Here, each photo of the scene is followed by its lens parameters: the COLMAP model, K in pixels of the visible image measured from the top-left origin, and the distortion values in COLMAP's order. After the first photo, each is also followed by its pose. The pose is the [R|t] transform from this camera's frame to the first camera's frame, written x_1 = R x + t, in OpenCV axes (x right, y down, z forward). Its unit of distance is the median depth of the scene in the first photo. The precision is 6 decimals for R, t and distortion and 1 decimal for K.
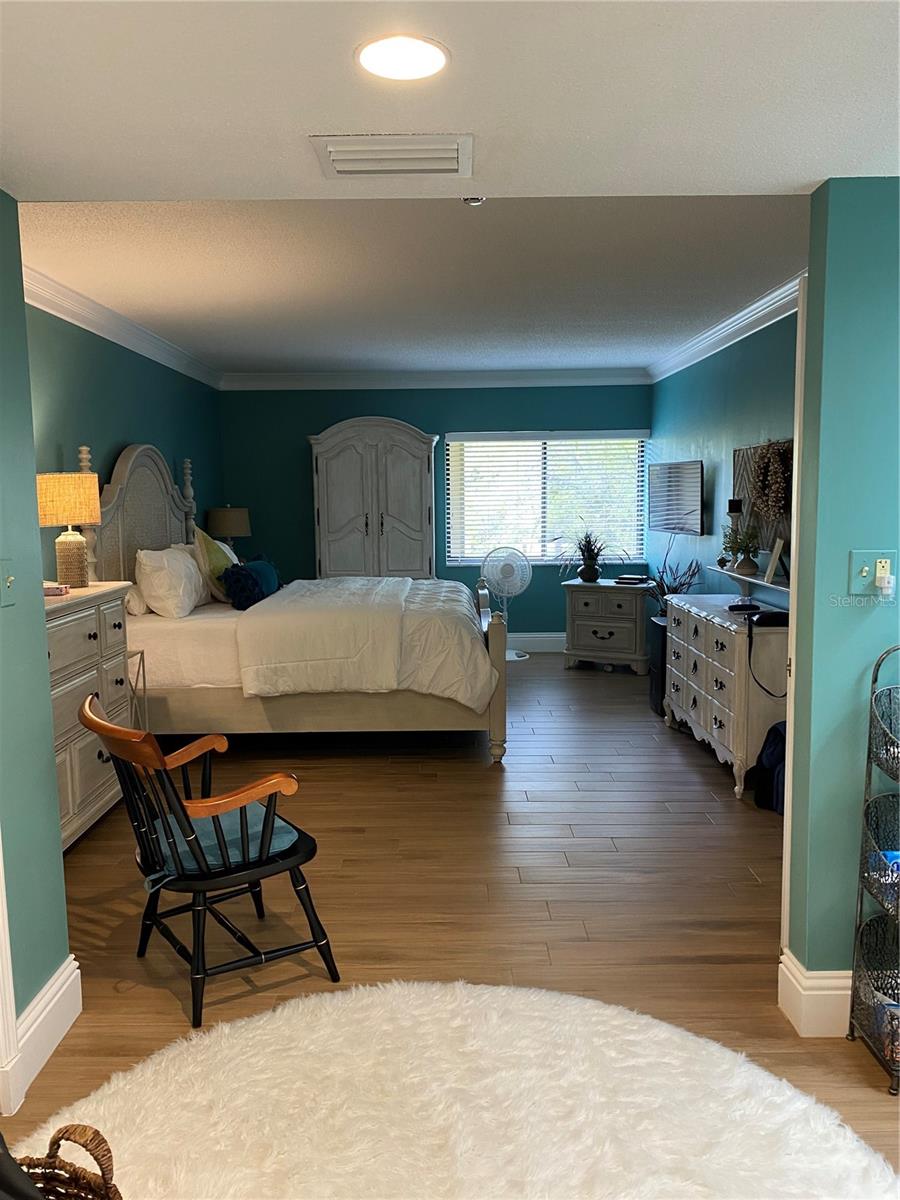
lens RADIAL K [[900.5, 0, 450.0], [0, 900.5, 600.0], [0, 0, 1]] dist [0.007650, -0.036106]
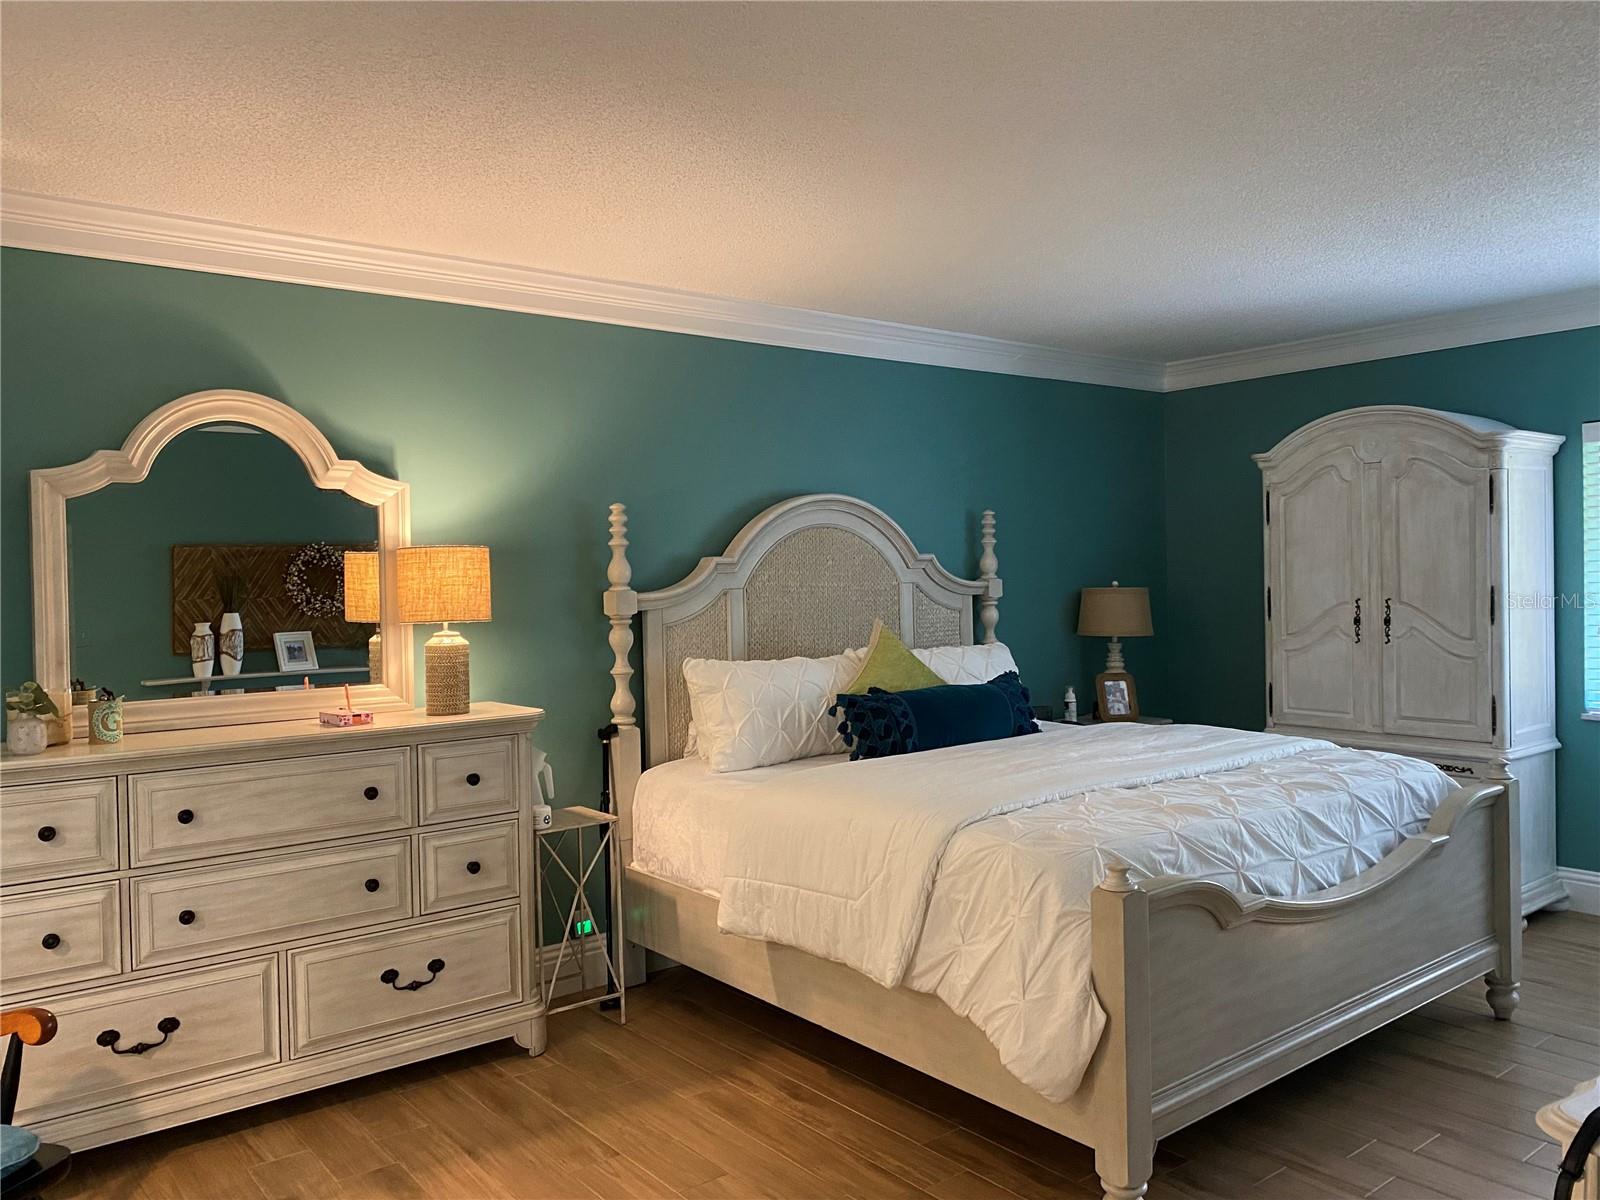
lens RADIAL K [[1200.6, 0, 800.0], [0, 1200.6, 600.0], [0, 0, 1]] dist [0.007650, -0.036106]
pose [[0.613767, 0.011850, -0.789398, 0.246243], [-0.076048, 0.996125, -0.044175, -0.042871], [0.785816, 0.087145, 0.612290, 0.351699]]
